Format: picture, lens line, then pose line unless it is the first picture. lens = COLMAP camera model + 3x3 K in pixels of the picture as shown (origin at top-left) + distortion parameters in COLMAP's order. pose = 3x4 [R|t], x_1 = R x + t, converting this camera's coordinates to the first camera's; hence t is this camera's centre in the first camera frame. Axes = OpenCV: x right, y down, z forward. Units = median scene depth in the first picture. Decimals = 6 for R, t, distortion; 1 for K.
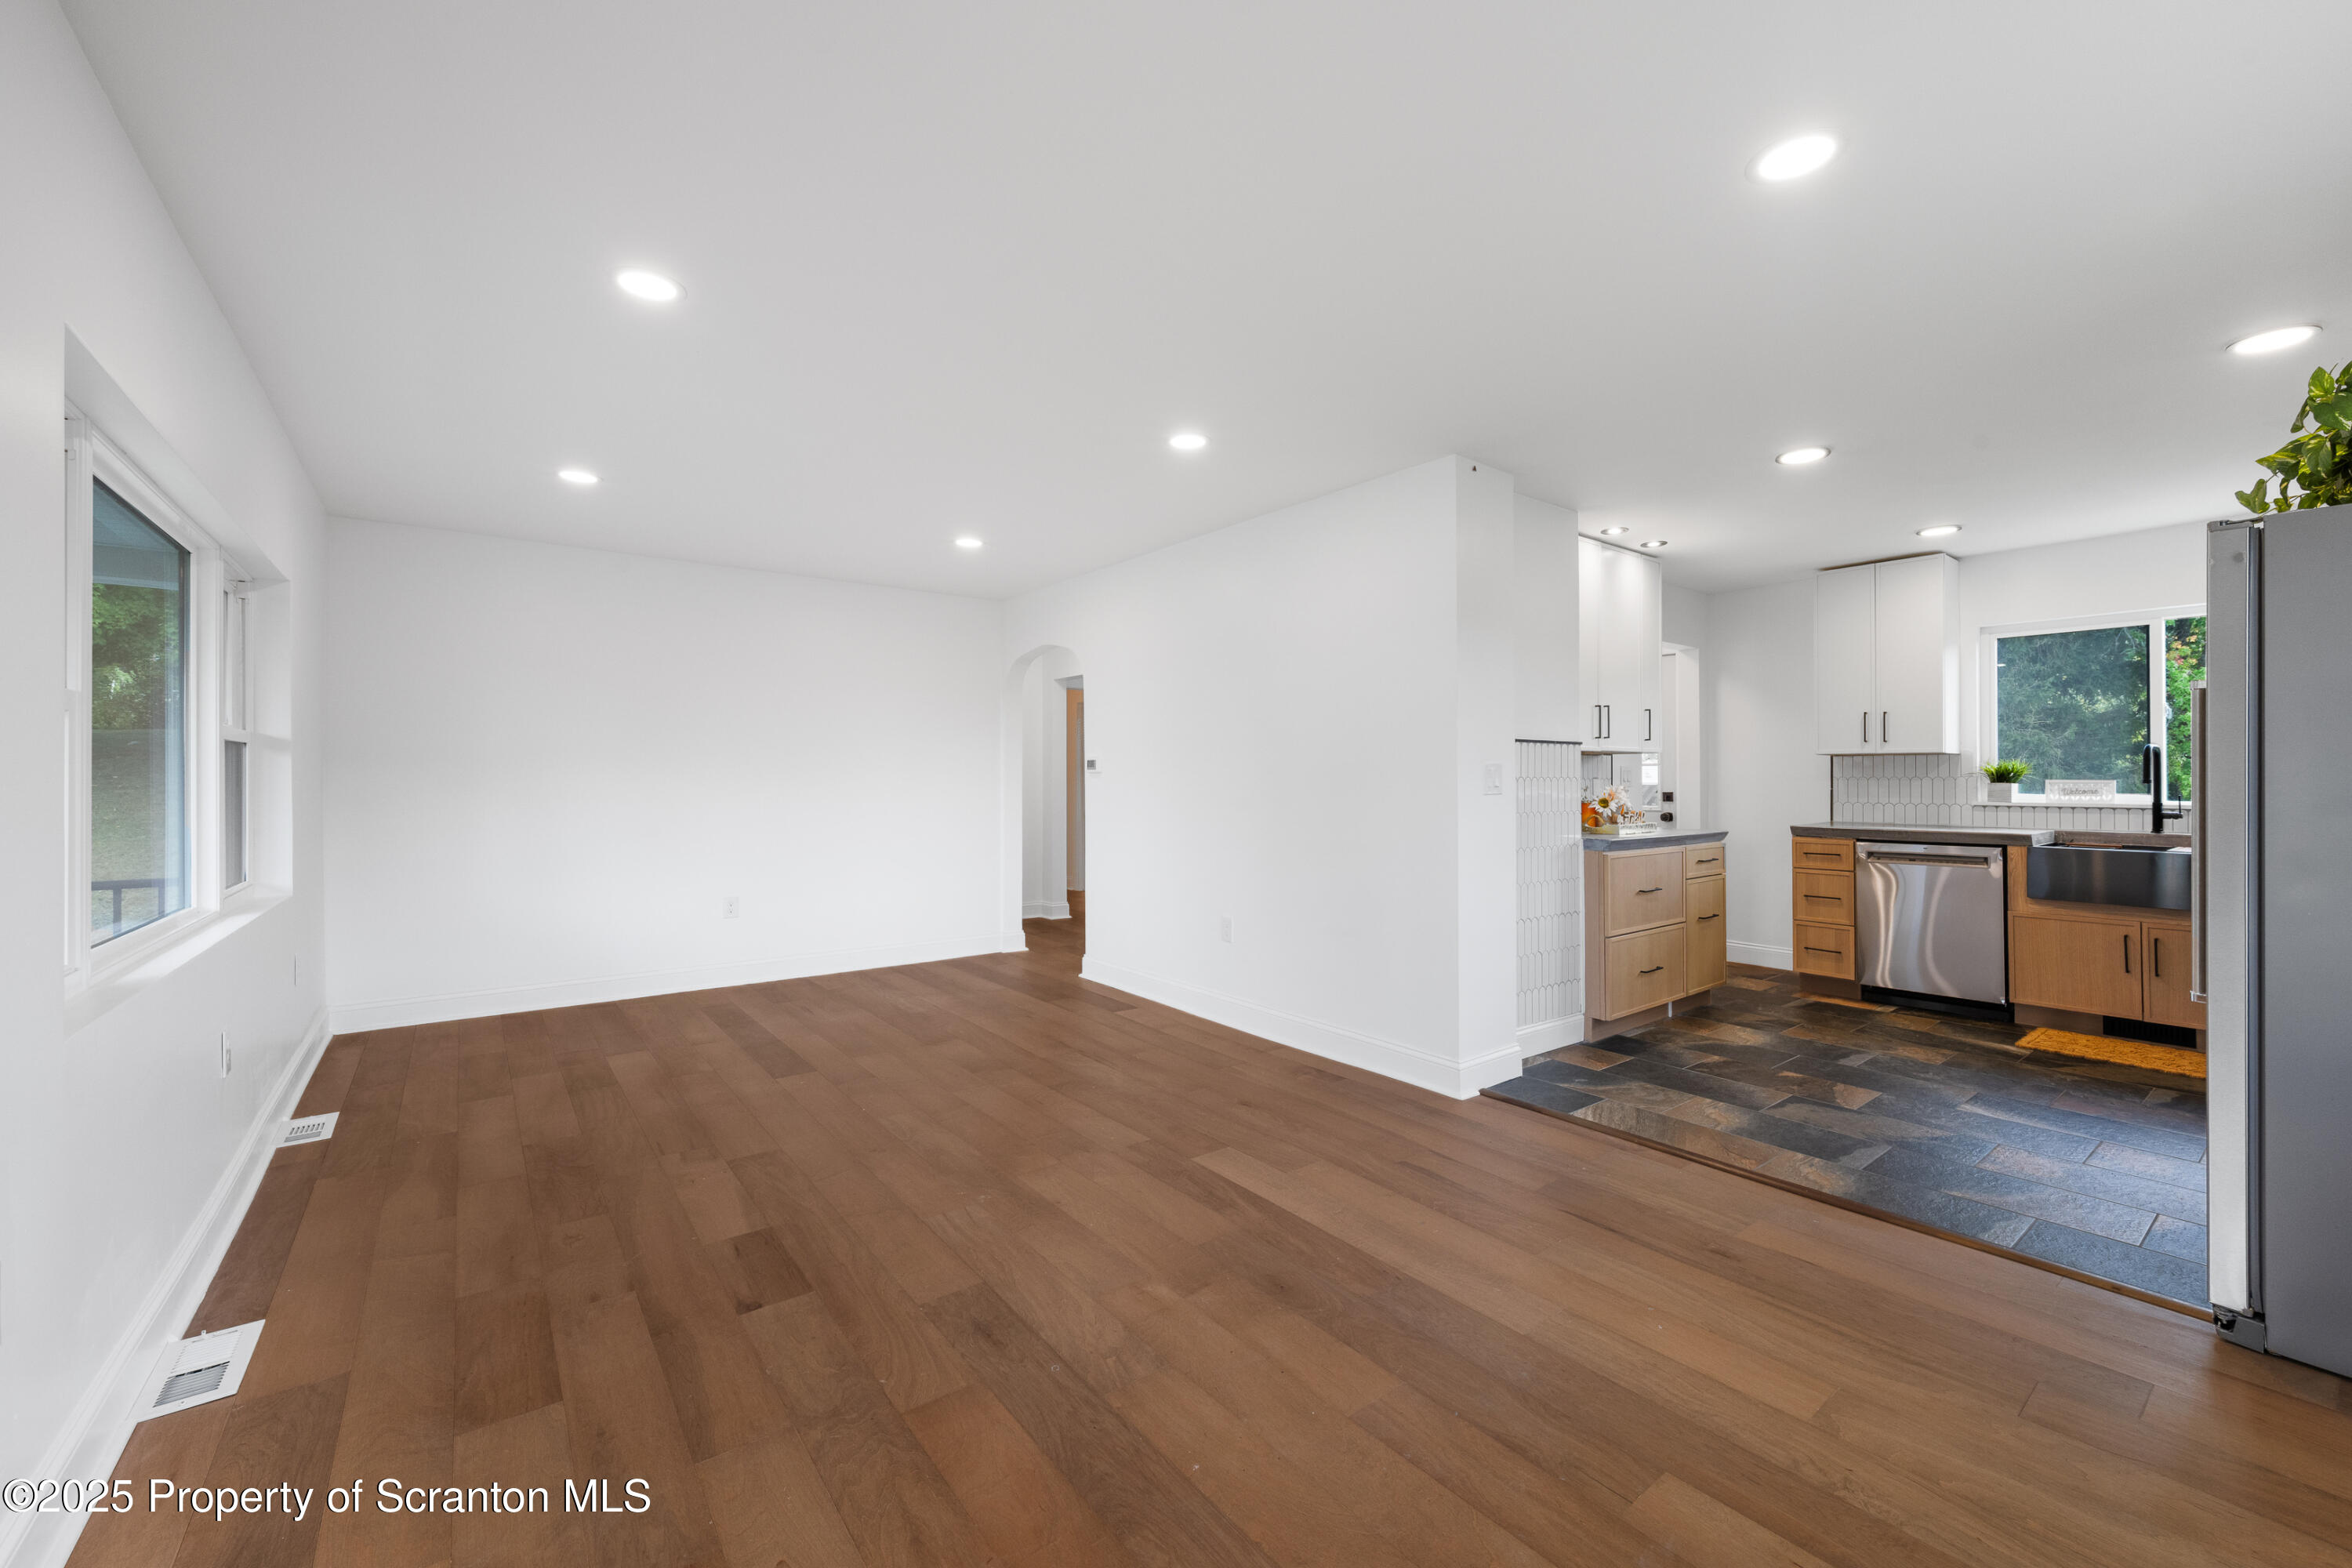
lens RADIAL K [[948.2, 0, 1184.6], [0, 948.2, 778.2], [0, 0, 1]] dist [-0.002023, -0.000397]
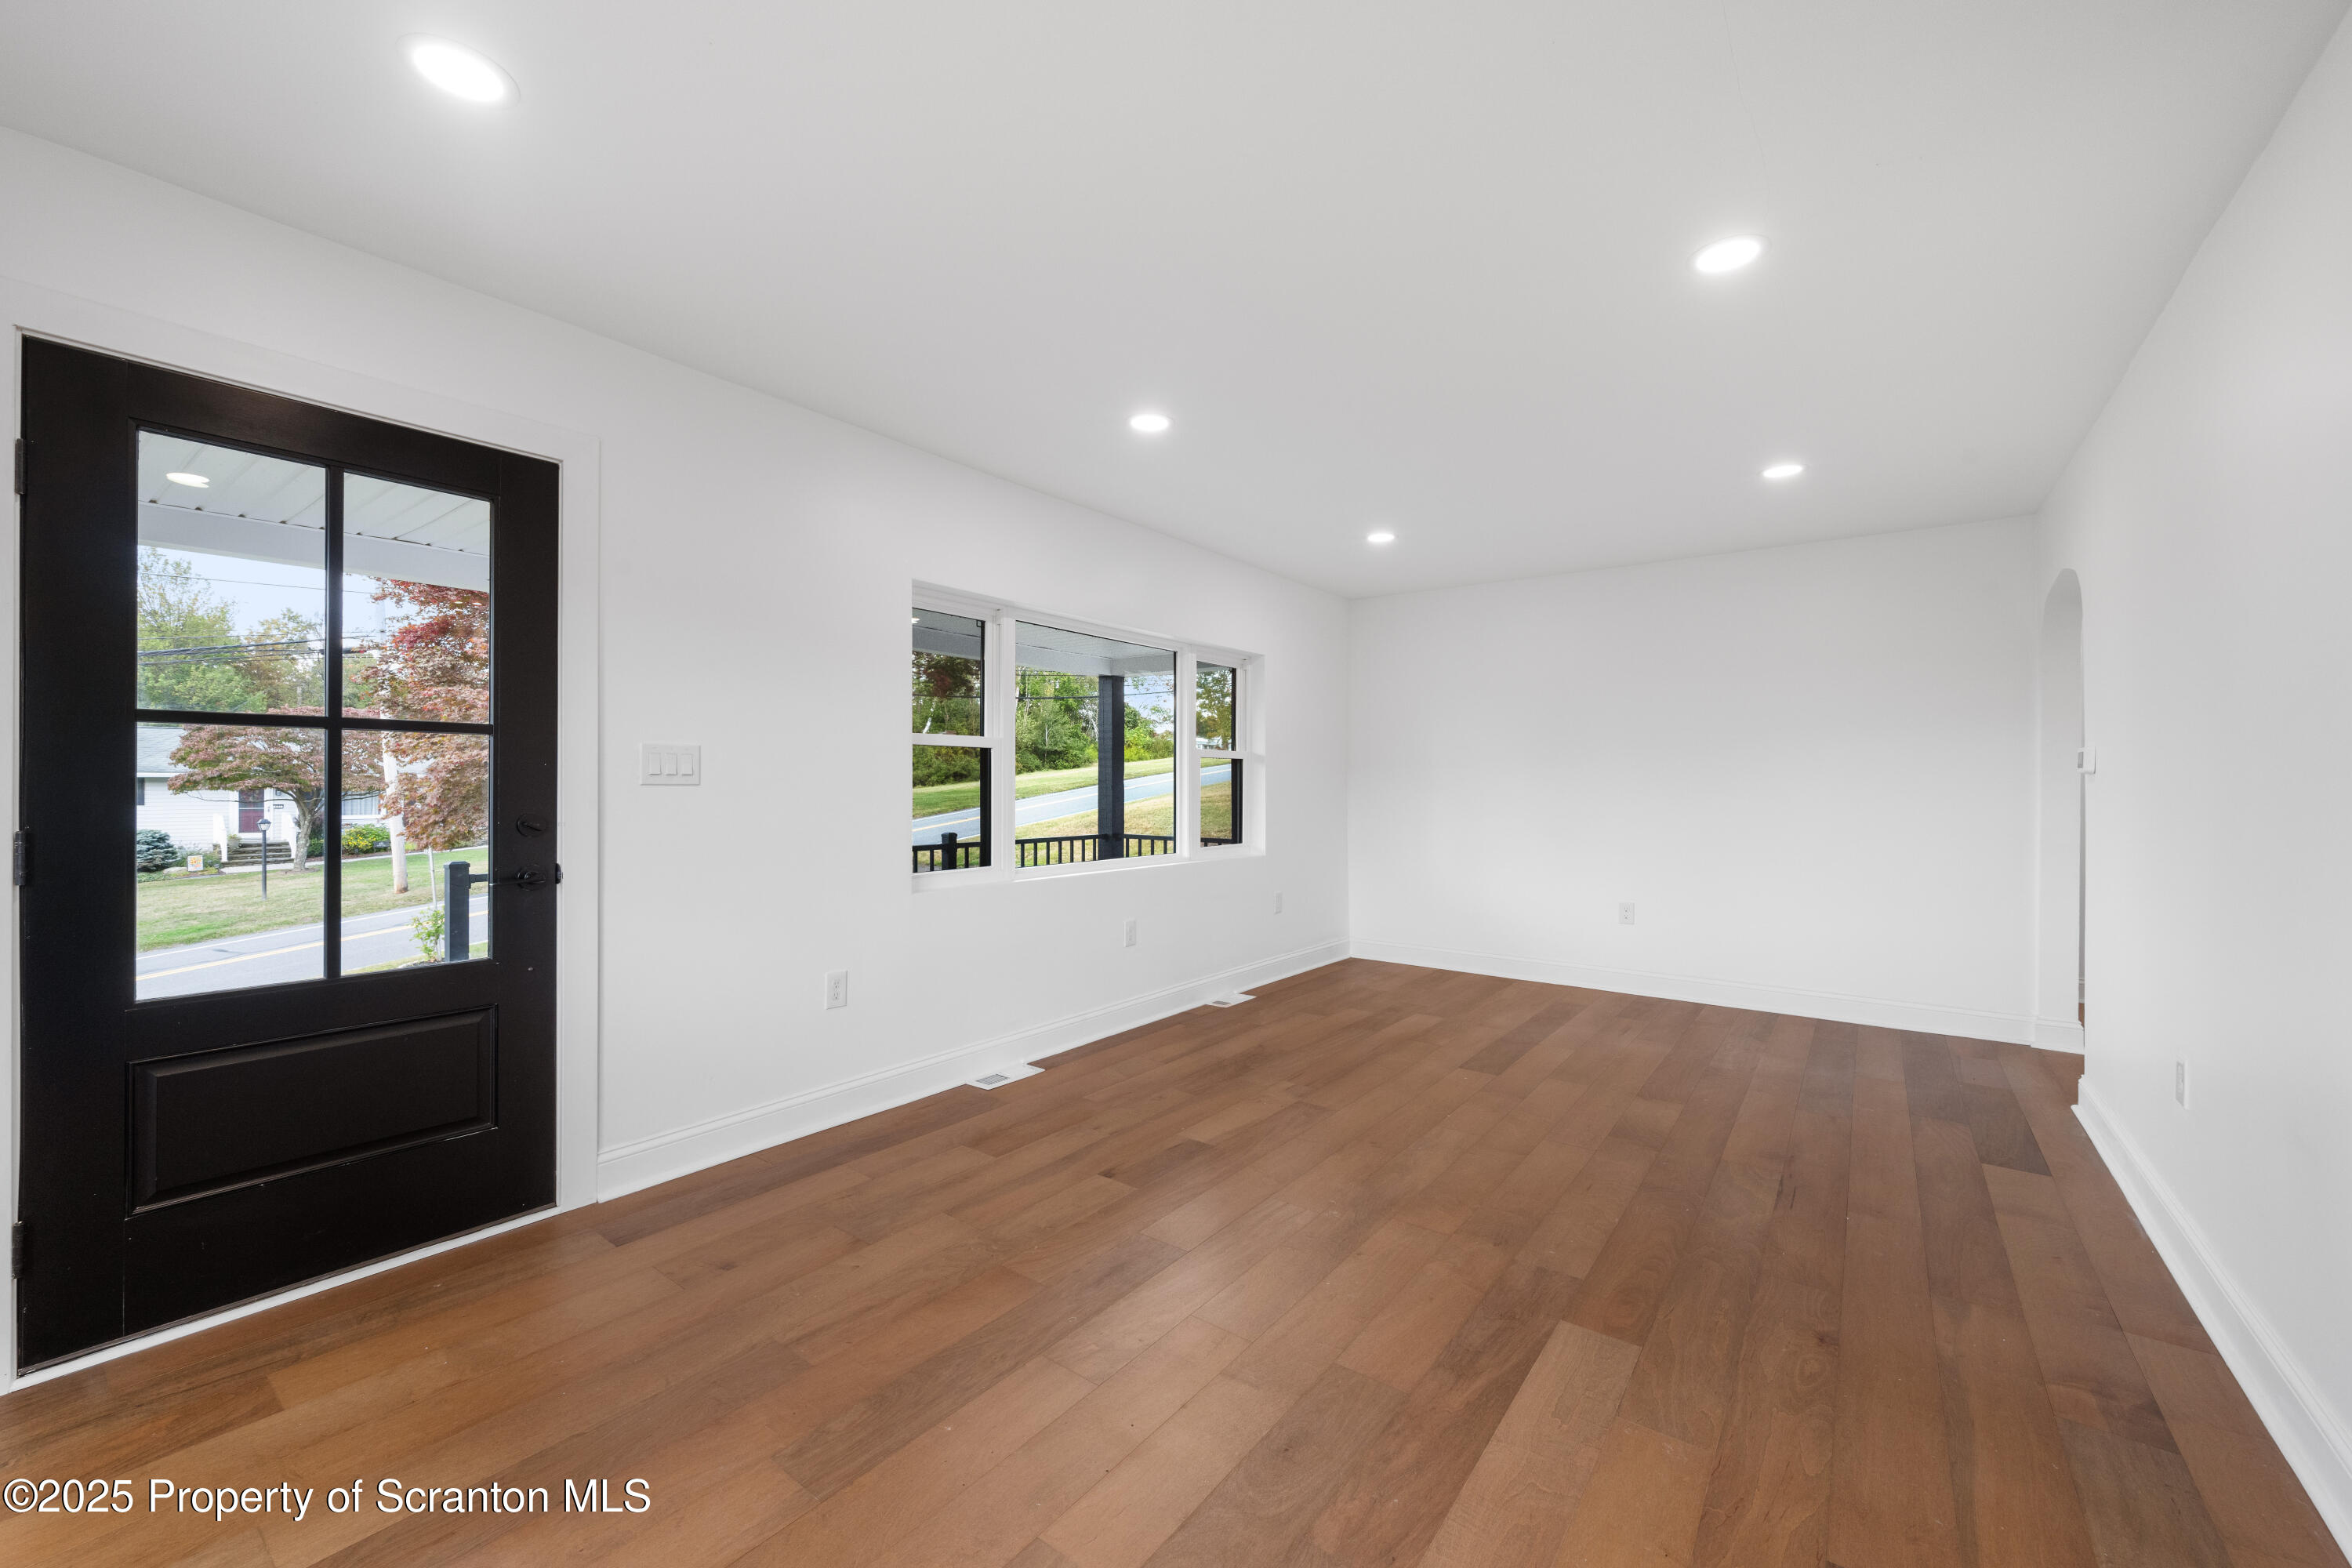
lens RADIAL K [[932.9, 0, 1185.5], [0, 932.9, 779.4], [0, 0, 1]] dist [0.000272, 0.000301]
pose [[0.263786, 0.003875, -0.964573, 0.606274], [-0.006296, 0.999978, 0.002295, -0.003955], [0.964561, 0.005467, 0.263805, 0.541606]]
